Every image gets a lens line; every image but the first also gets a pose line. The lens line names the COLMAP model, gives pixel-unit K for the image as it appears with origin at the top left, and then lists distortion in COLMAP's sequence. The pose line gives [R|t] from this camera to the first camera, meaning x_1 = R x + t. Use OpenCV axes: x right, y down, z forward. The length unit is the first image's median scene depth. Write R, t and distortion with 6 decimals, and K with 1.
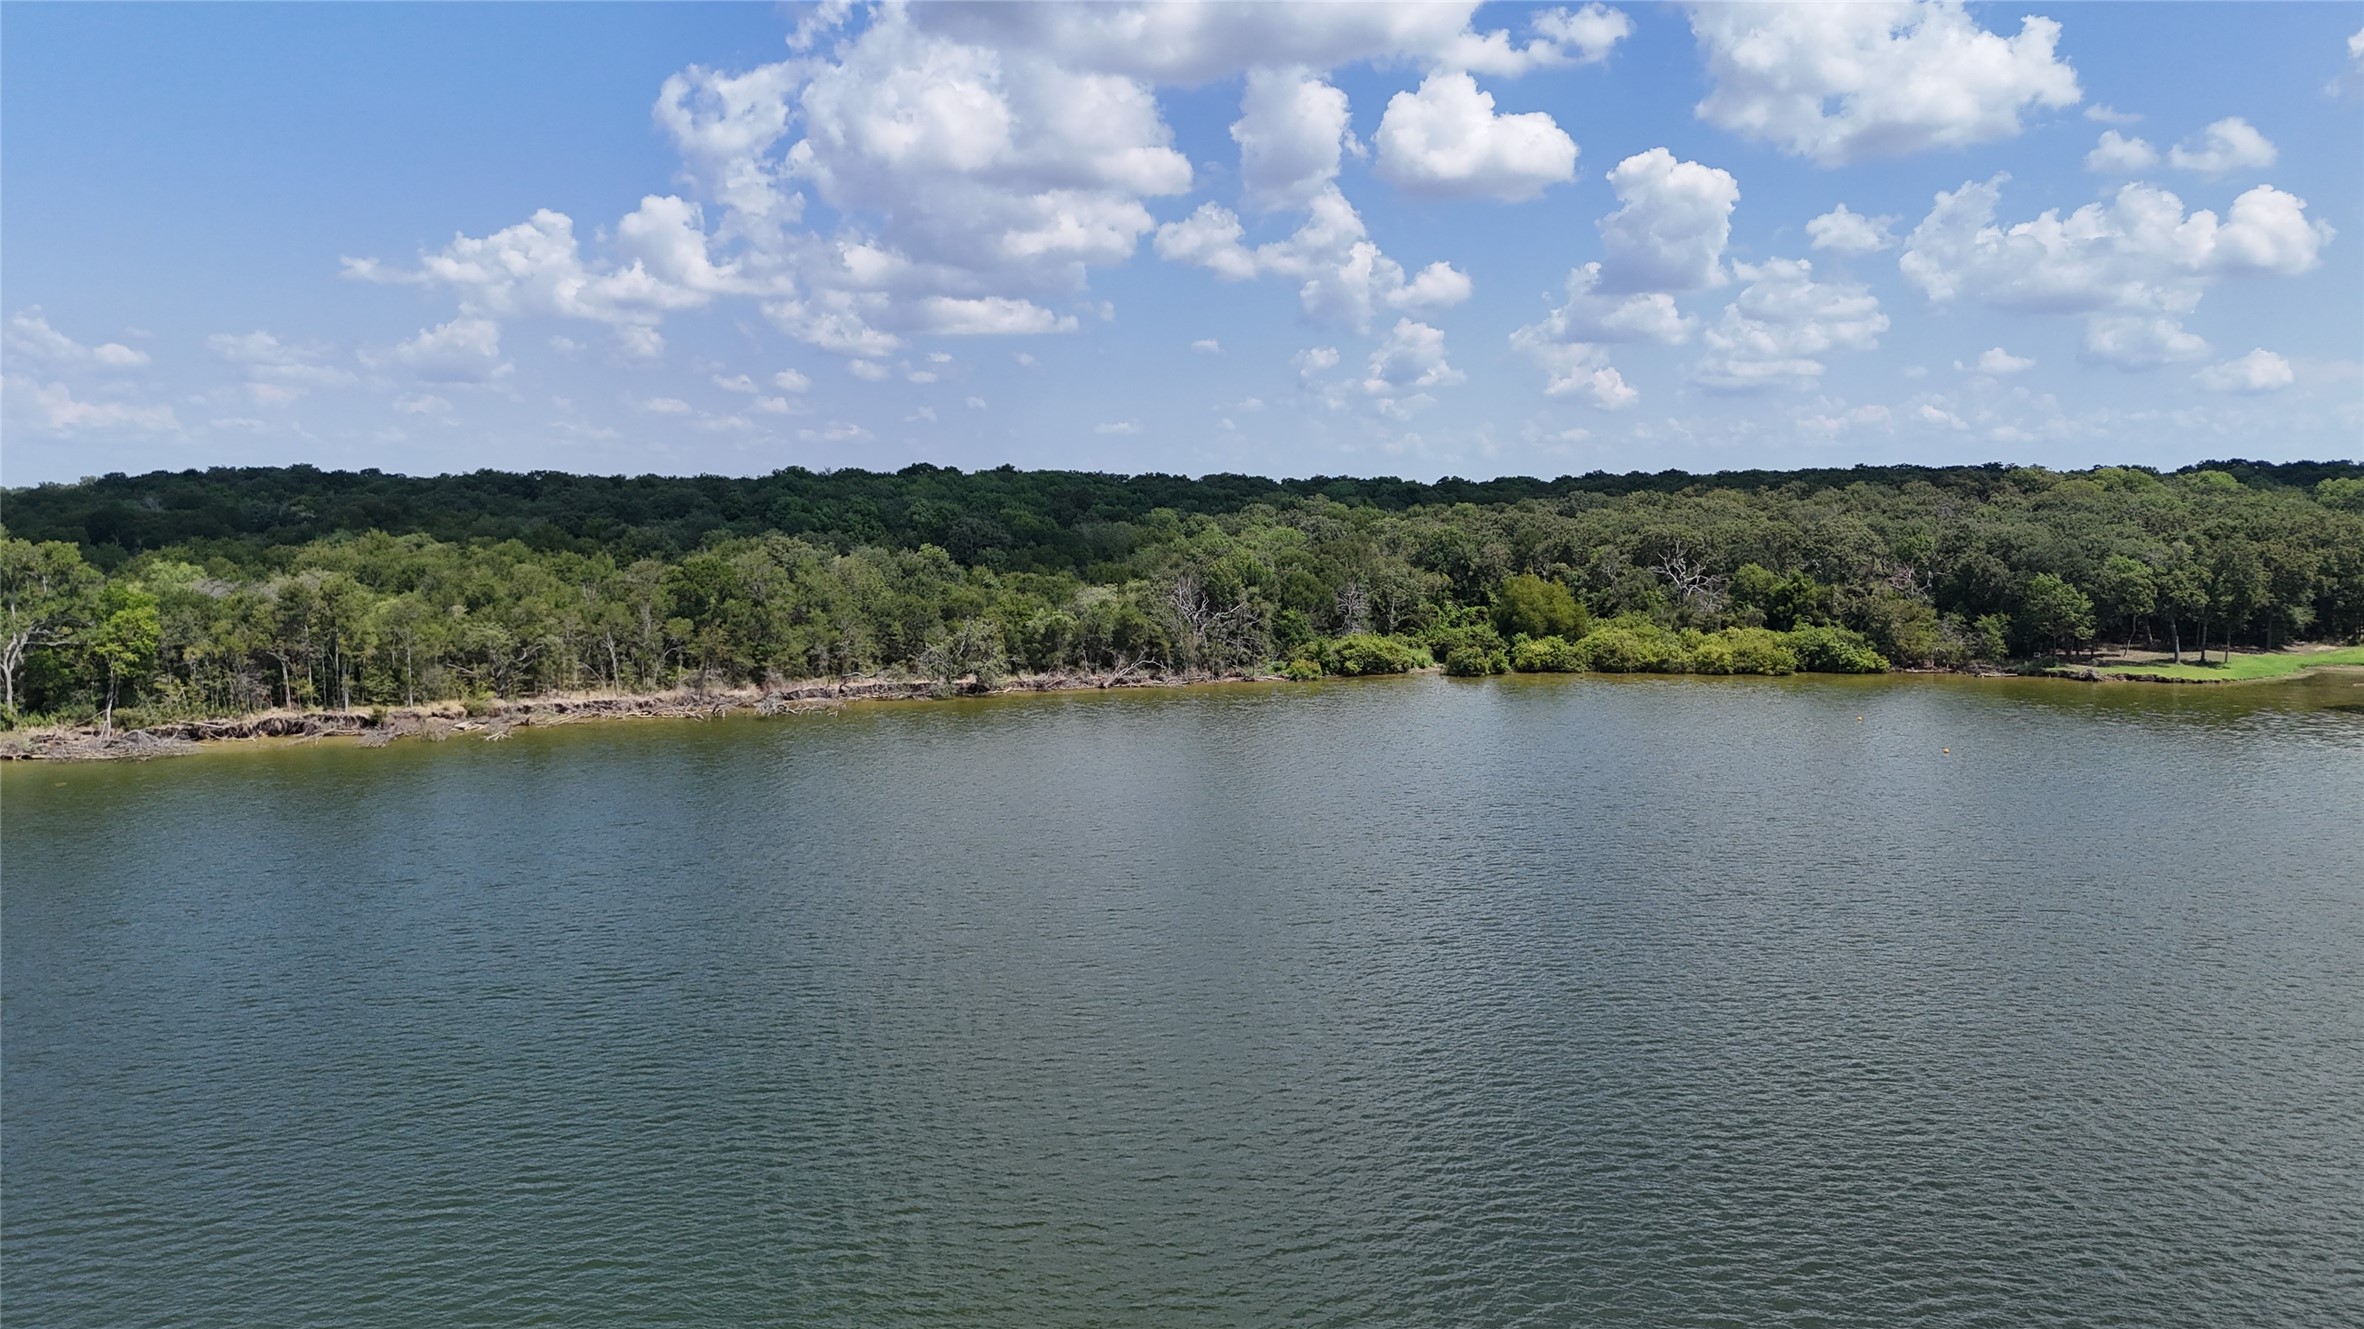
lens RADIAL K [[1742.2, 0, 1181.1], [0, 1742.2, 667.8], [0, 0, 1]] dist [0.076326, -0.076363]
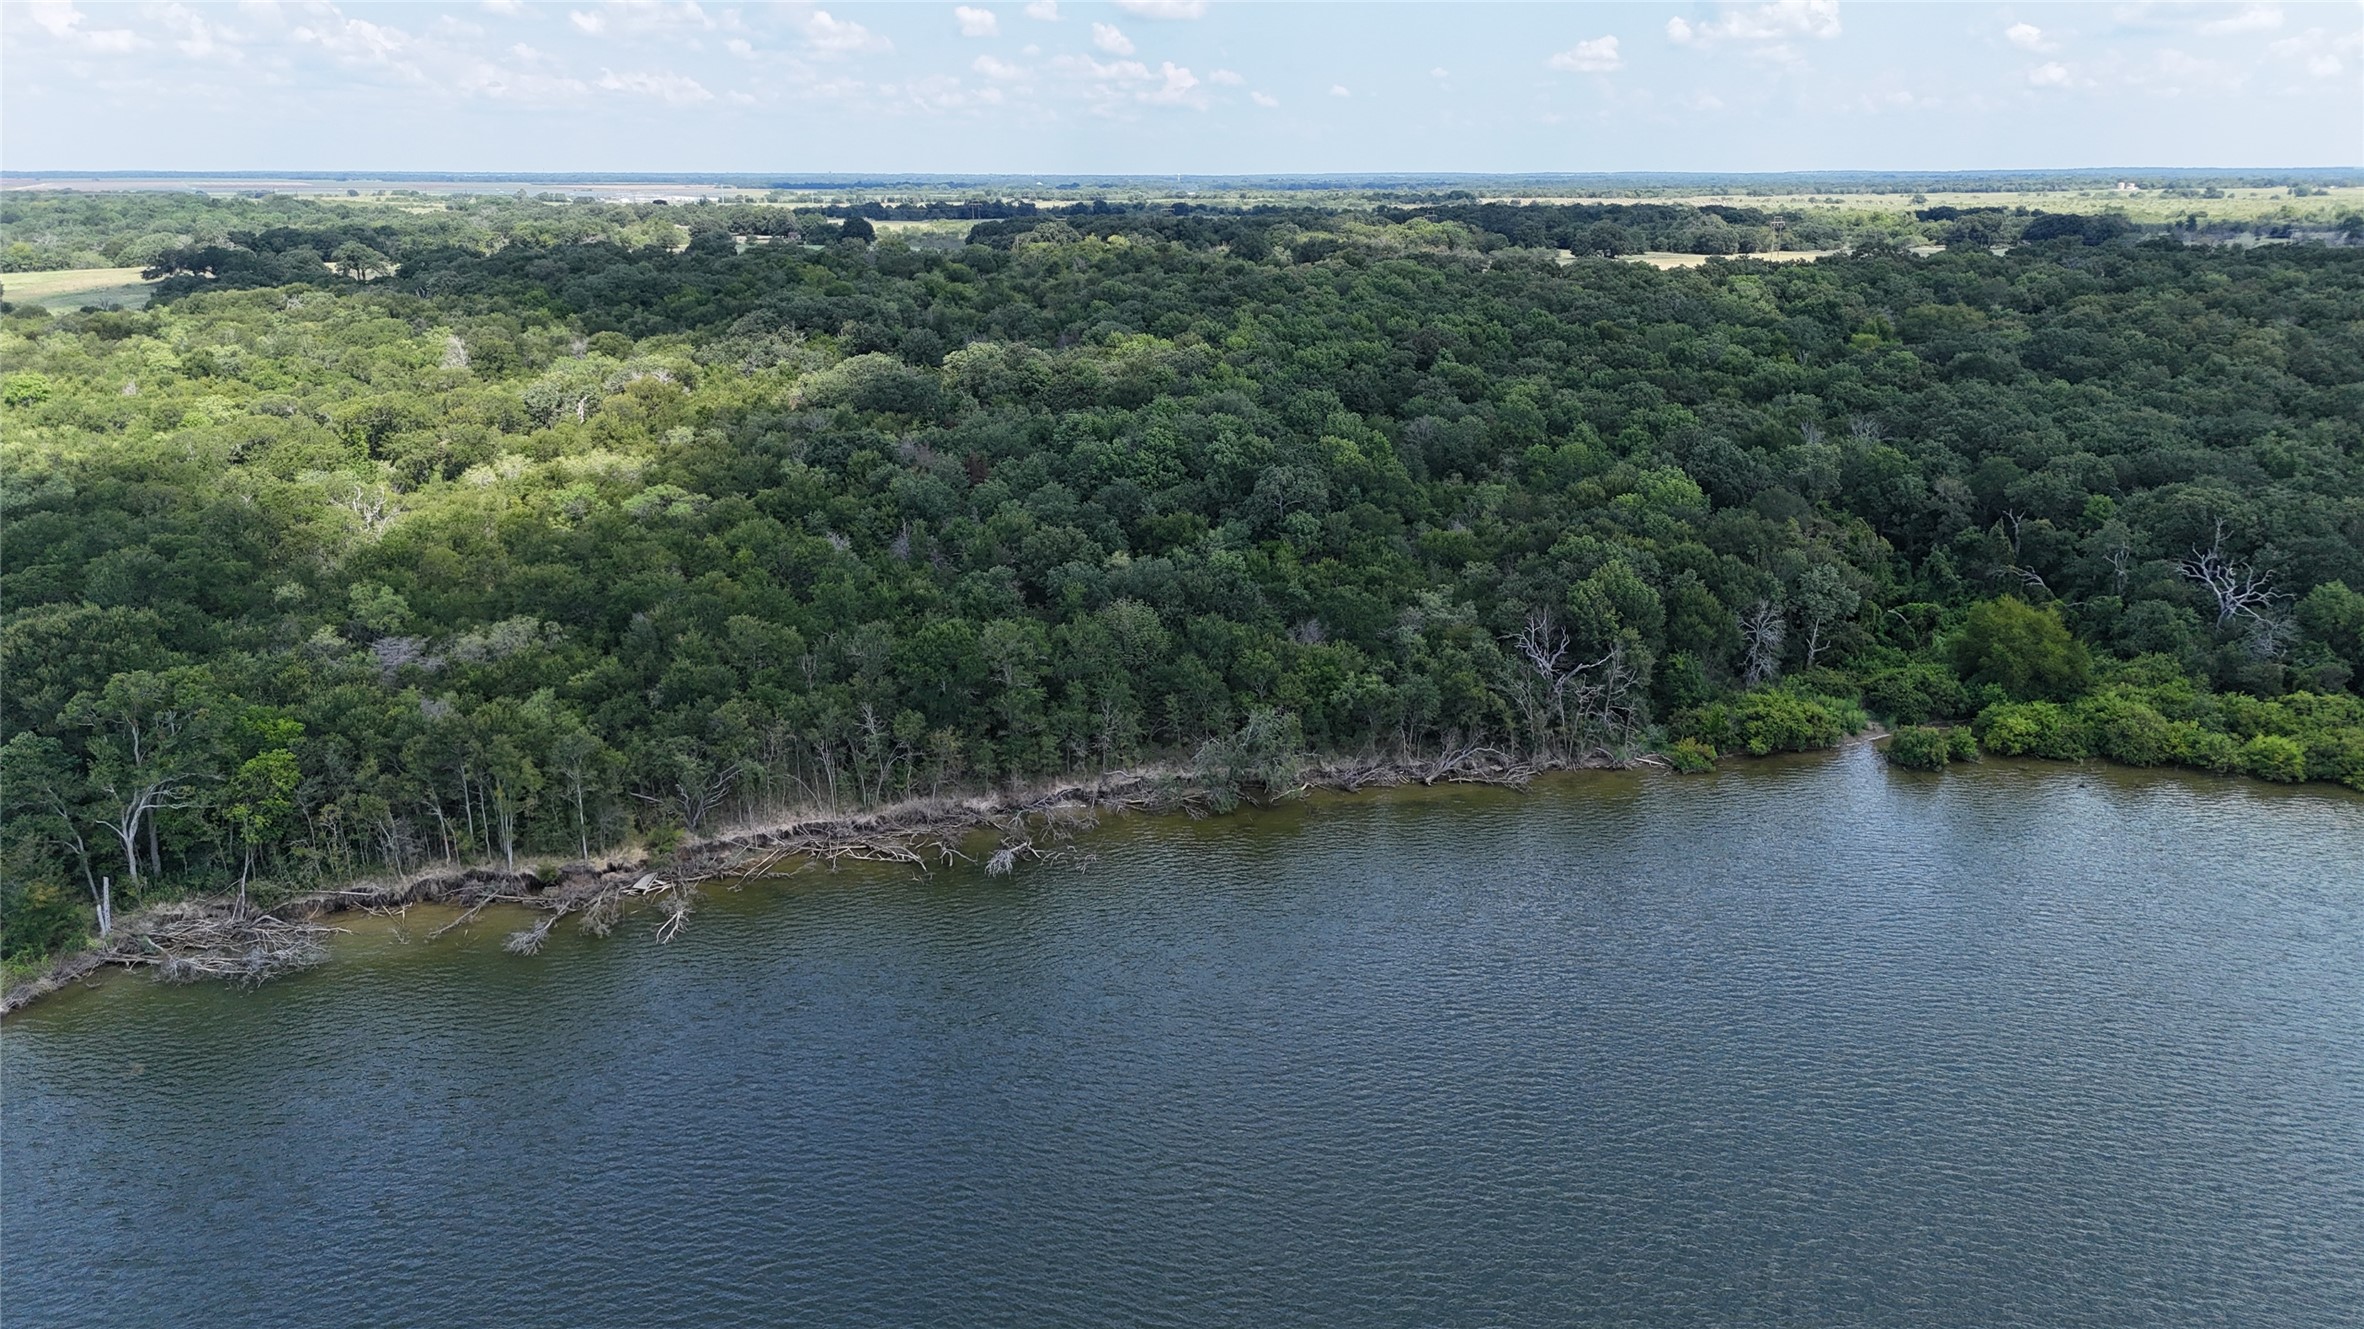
lens RADIAL K [[1731.9, 0, 1182.1], [0, 1731.9, 681.3], [0, 0, 1]] dist [0.101719, -0.119140]
pose [[0.980385, 0.053948, -0.189566, -0.005693], [-0.017009, 0.981380, 0.191323, -0.170311], [0.196358, -0.184346, 0.963047, 0.206962]]
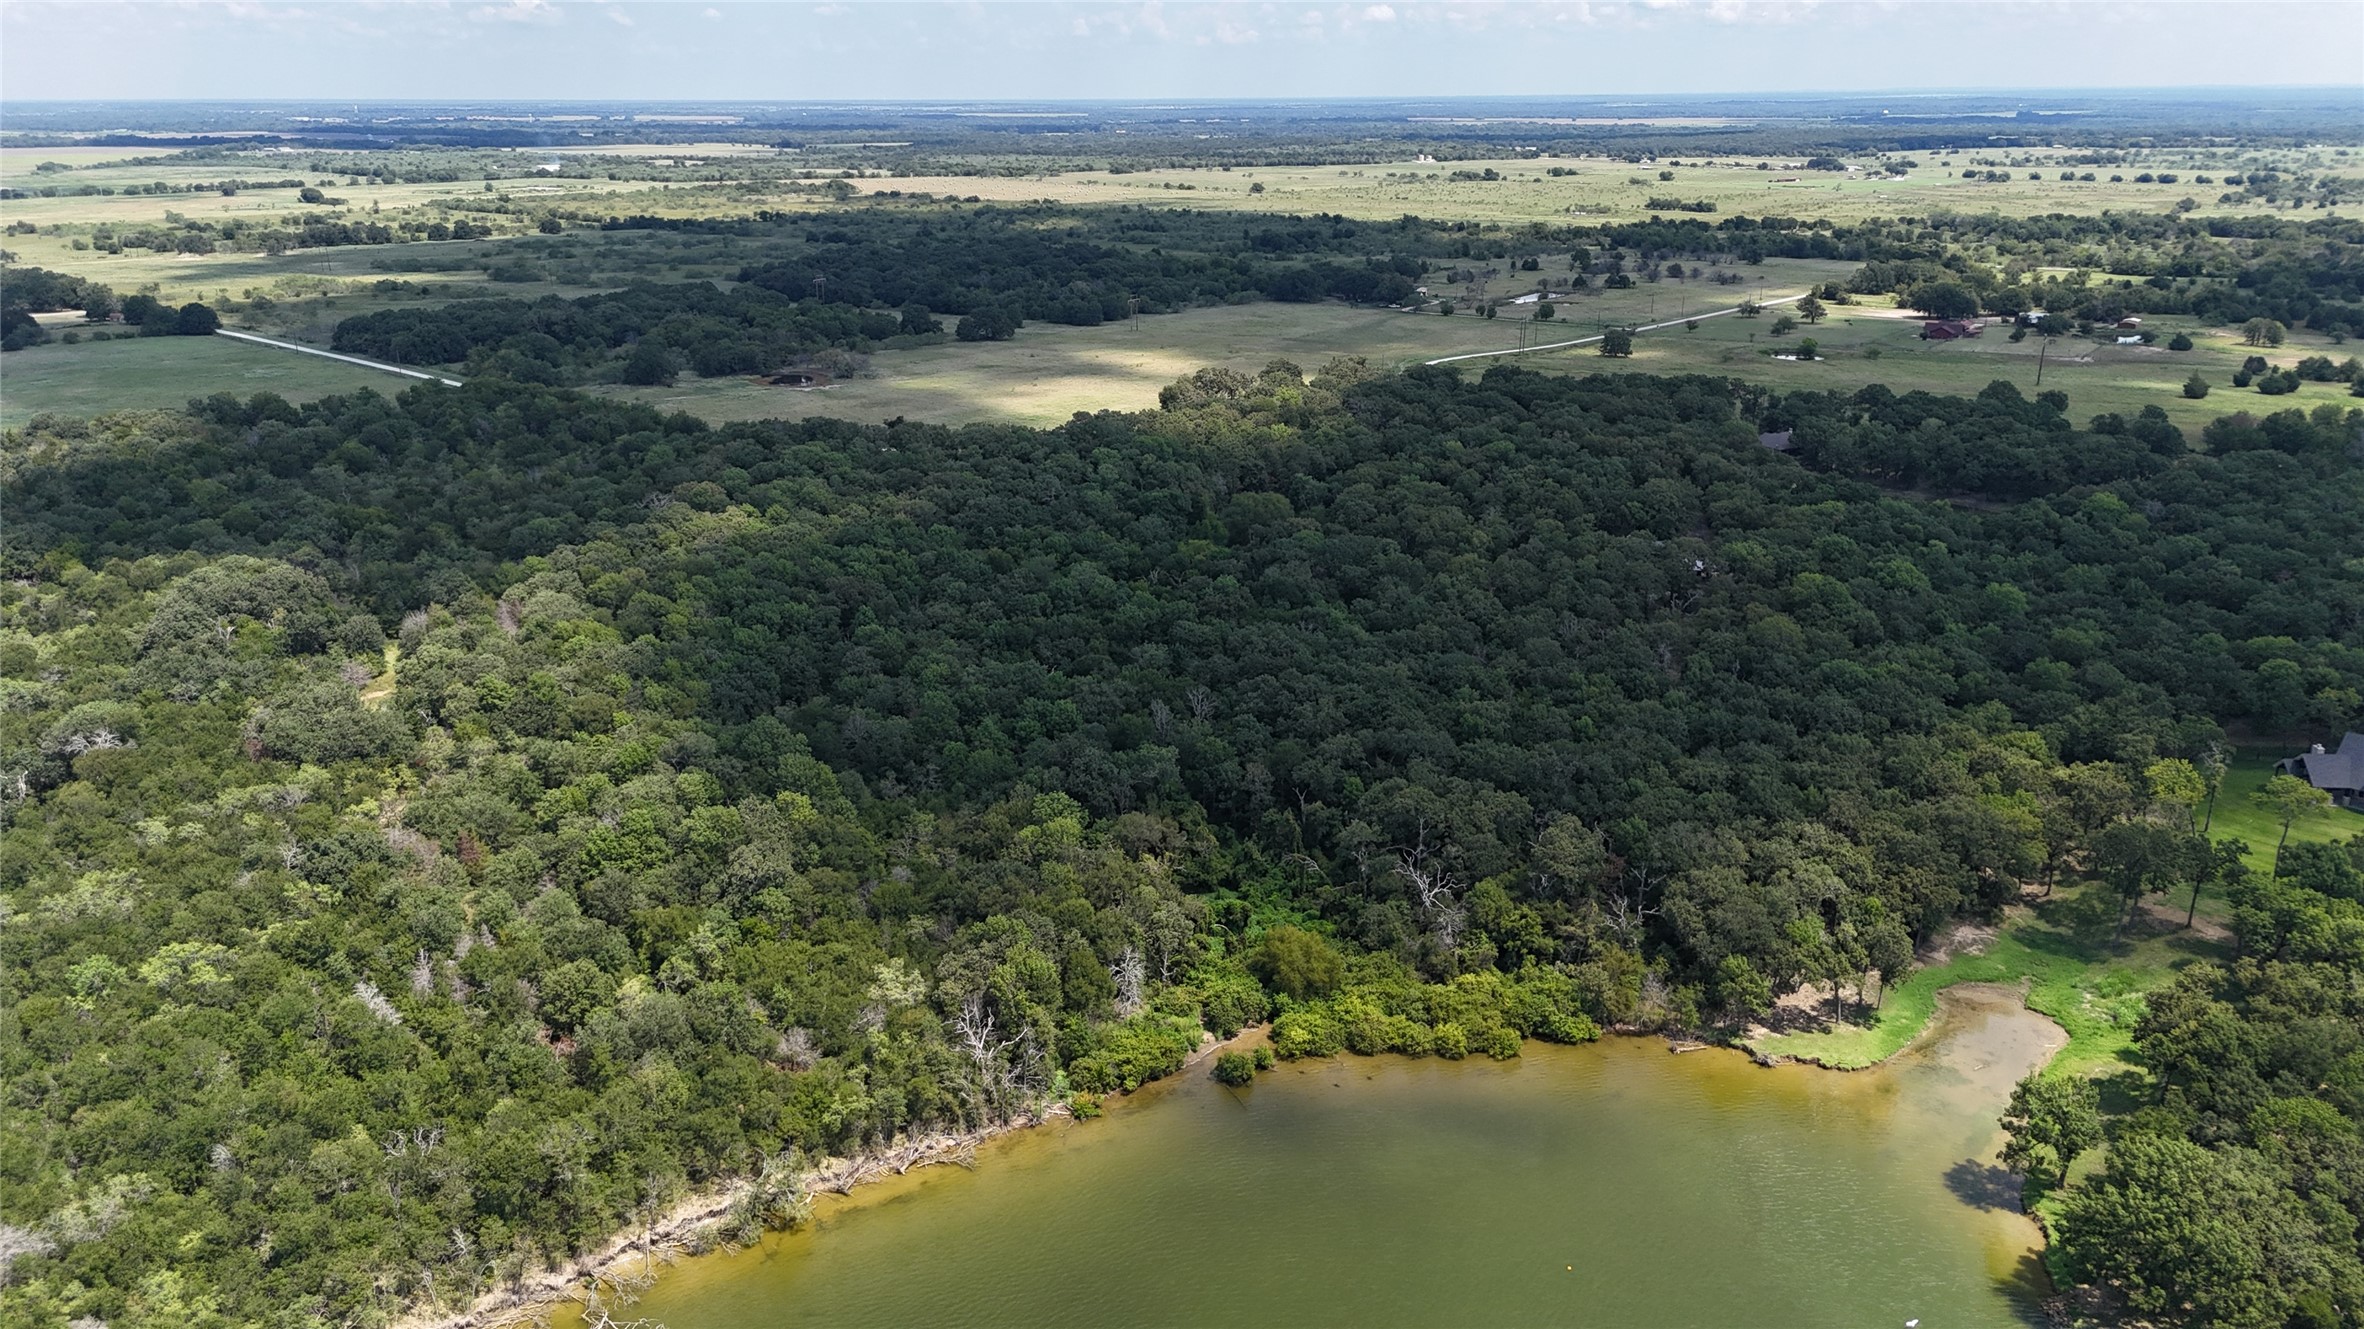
lens RADIAL K [[1740.6, 0, 1180.1], [0, 1740.6, 673.7], [0, 0, 1]] dist [0.066750, -0.058153]
pose [[0.990312, -0.048925, 0.129955, 0.000042], [0.018321, 0.973729, 0.226974, -0.489139], [-0.137645, -0.222394, 0.965192, 0.003337]]
